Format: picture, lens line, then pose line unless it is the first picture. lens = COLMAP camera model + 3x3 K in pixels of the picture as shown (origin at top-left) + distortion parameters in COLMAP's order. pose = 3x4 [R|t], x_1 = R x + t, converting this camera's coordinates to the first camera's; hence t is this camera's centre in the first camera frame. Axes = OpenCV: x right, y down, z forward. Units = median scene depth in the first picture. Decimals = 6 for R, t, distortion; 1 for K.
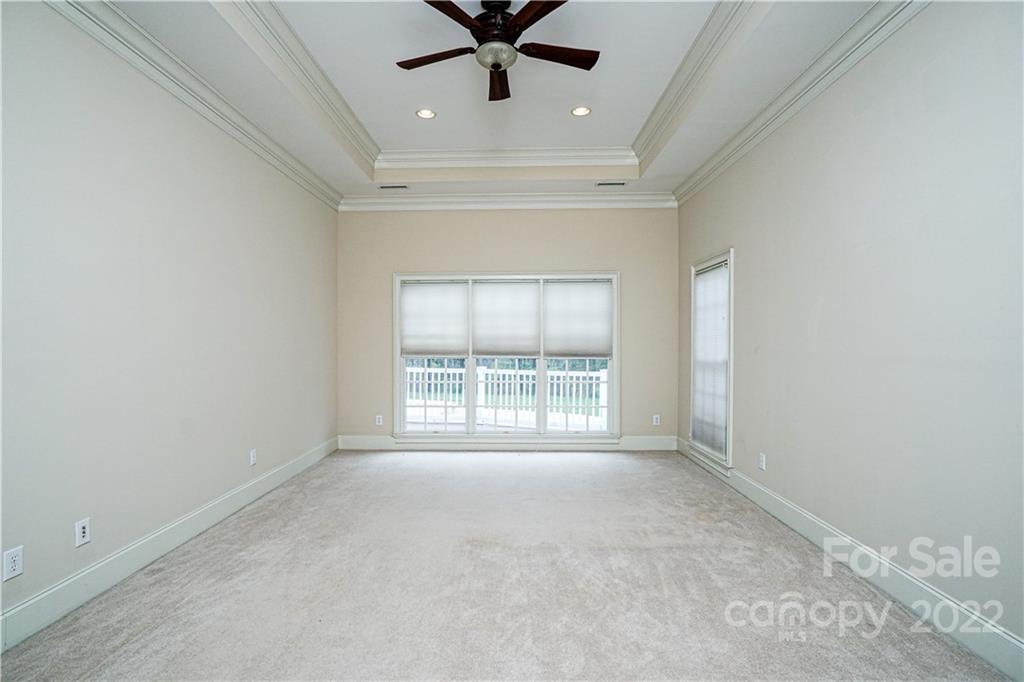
lens RADIAL K [[493.4, 0, 508.2], [0, 493.4, 345.6], [0, 0, 1]] dist [-0.045382, 0.023474]
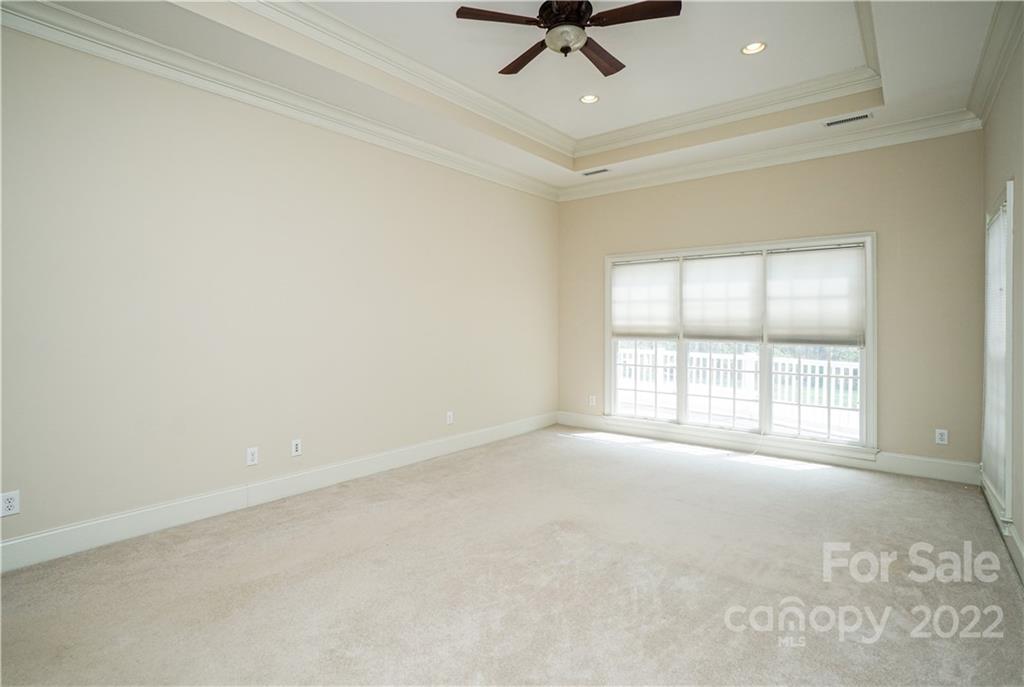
lens RADIAL K [[509.3, 0, 512.8], [0, 509.3, 309.2], [0, 0, 1]] dist [-0.026203, 0.000295]
pose [[0.795603, -0.013011, -0.605679, 0.267408], [-0.011625, 0.999257, -0.036736, 0.003870], [0.605707, 0.036269, 0.794860, 0.060603]]
